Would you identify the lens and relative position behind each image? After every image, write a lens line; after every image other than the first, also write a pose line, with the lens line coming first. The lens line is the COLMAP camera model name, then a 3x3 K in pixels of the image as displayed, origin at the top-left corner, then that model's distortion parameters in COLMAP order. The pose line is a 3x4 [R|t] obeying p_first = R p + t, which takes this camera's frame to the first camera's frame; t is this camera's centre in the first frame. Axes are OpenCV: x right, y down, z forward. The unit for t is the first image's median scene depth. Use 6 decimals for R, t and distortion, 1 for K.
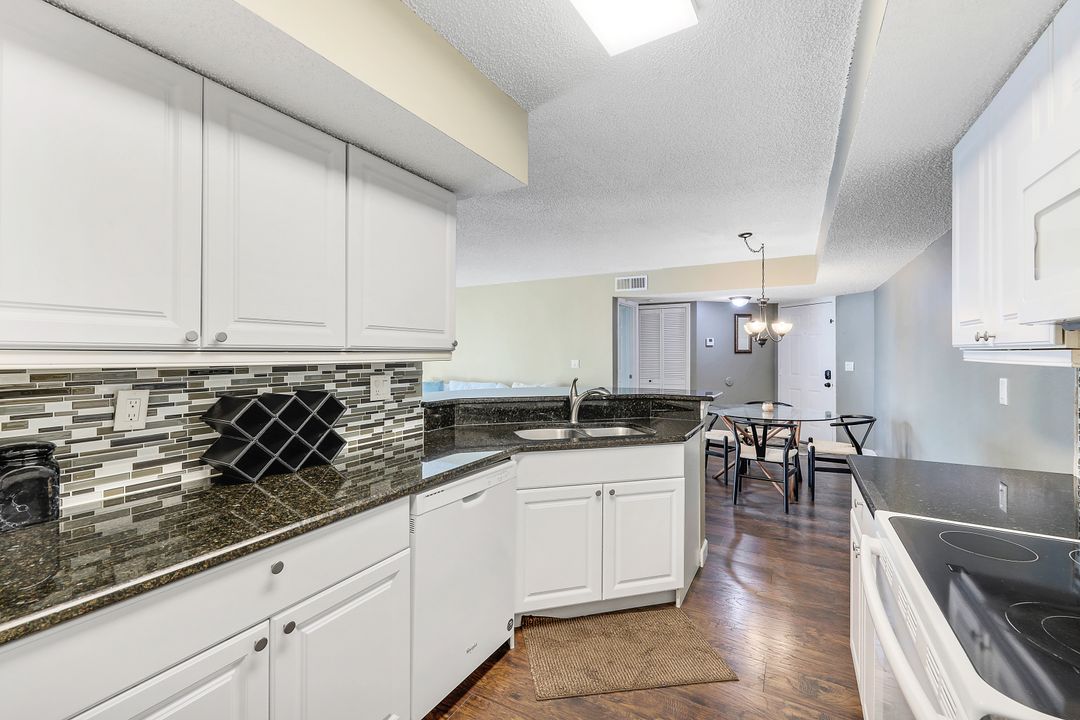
lens RADIAL K [[452.0, 0, 531.0], [0, 452.0, 352.7], [0, 0, 1]] dist [-0.001147, 0.000192]
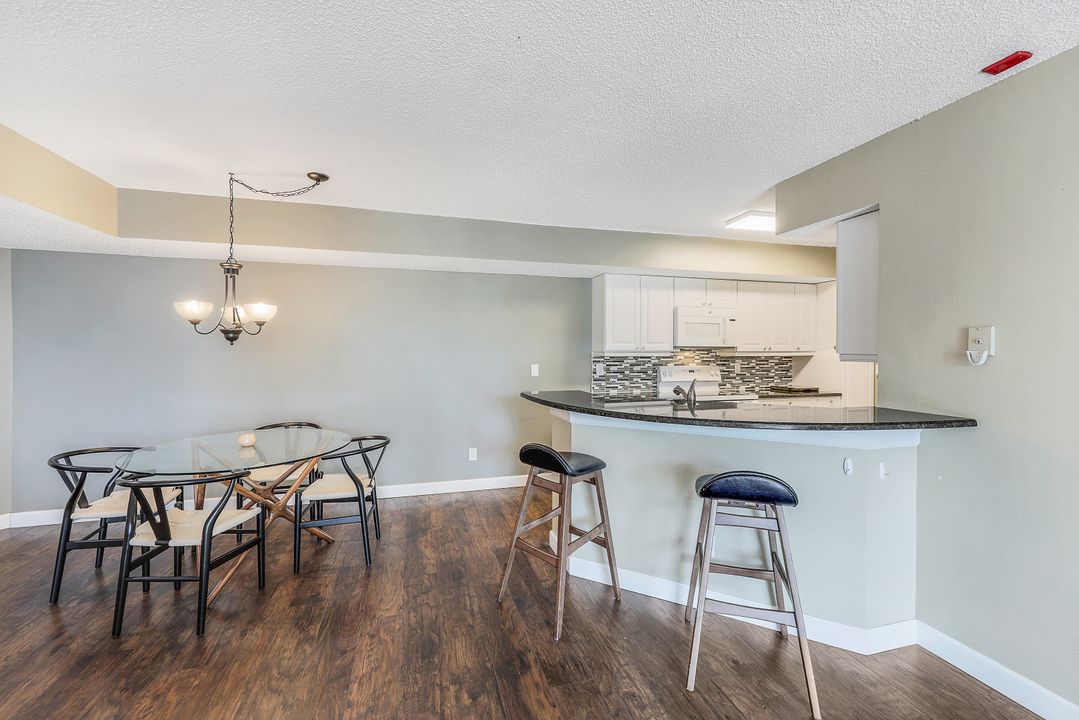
lens RADIAL K [[441.0, 0, 536.5], [0, 441.0, 354.1], [0, 0, 1]] dist [-0.000412, -0.000019]
pose [[-0.724446, -0.003432, 0.689323, -0.327866], [-0.000261, 0.999989, 0.004705, -0.001761], [-0.689332, 0.003229, -0.724439, 1.958316]]
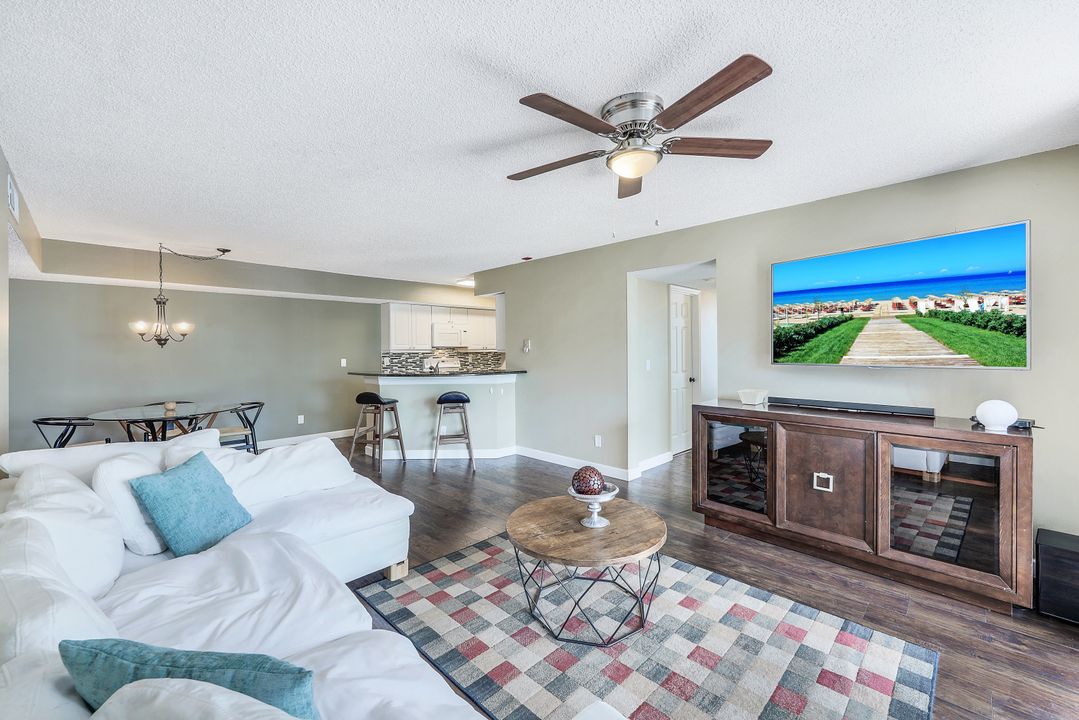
lens RADIAL K [[441.0, 0, 536.5], [0, 441.0, 354.1], [0, 0, 1]] dist [-0.000412, -0.000019]
pose [[-0.969564, 0.009131, 0.244669, -0.896844], [0.011551, 0.999898, 0.008458, 0.008429], [-0.244567, 0.011027, -0.969570, 2.971413]]
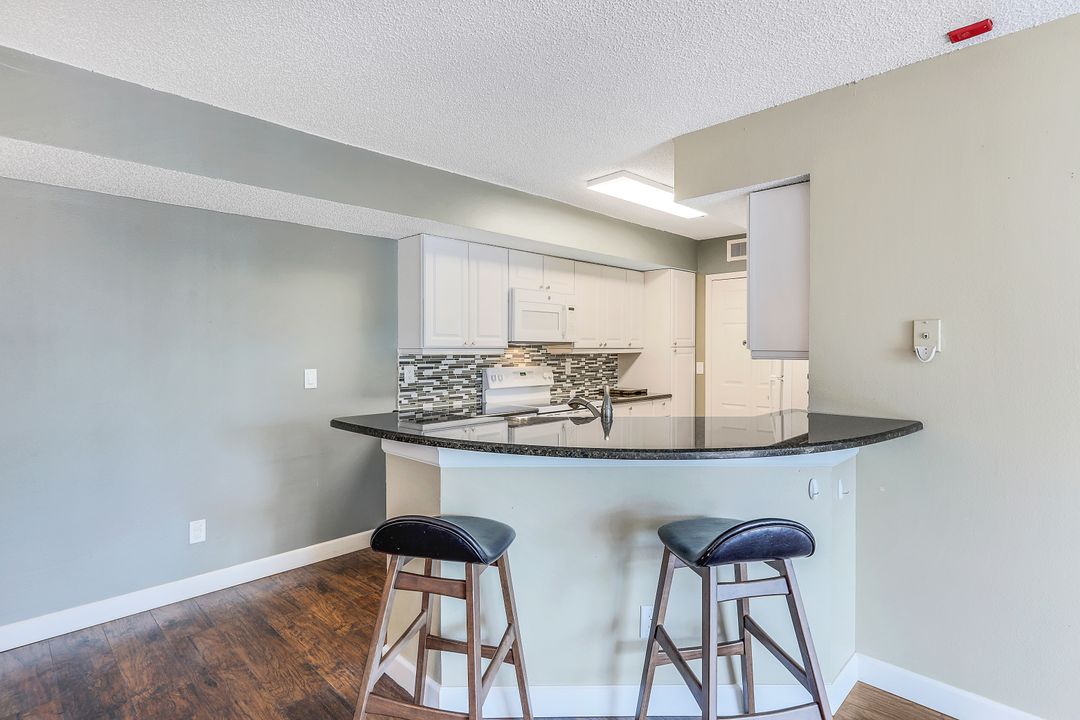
lens RADIAL K [[545.2, 0, 535.4], [0, 545.2, 352.1], [0, 0, 1]] dist [0.000614, -0.000129]
pose [[-0.969342, 0.000859, 0.245713, -0.005494], [0.002313, 0.999981, 0.005629, -0.001302], [-0.245704, 0.006025, -0.969326, 1.869545]]
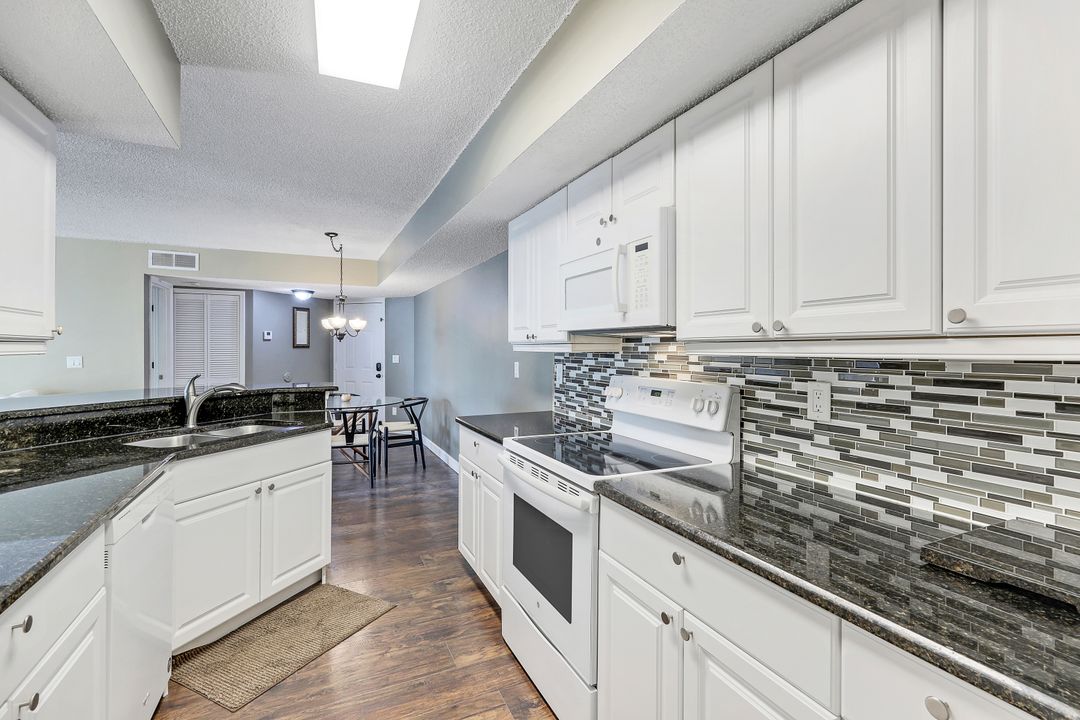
lens RADIAL K [[490.5, 0, 540.4], [0, 490.5, 348.0], [0, 0, 1]] dist [0.000707, 0.000161]
pose [[0.564518, 0.001618, 0.825419, -0.297310], [-0.001388, 0.999999, -0.001010, 0.005711], [-0.825420, -0.000575, 0.564519, -0.066881]]
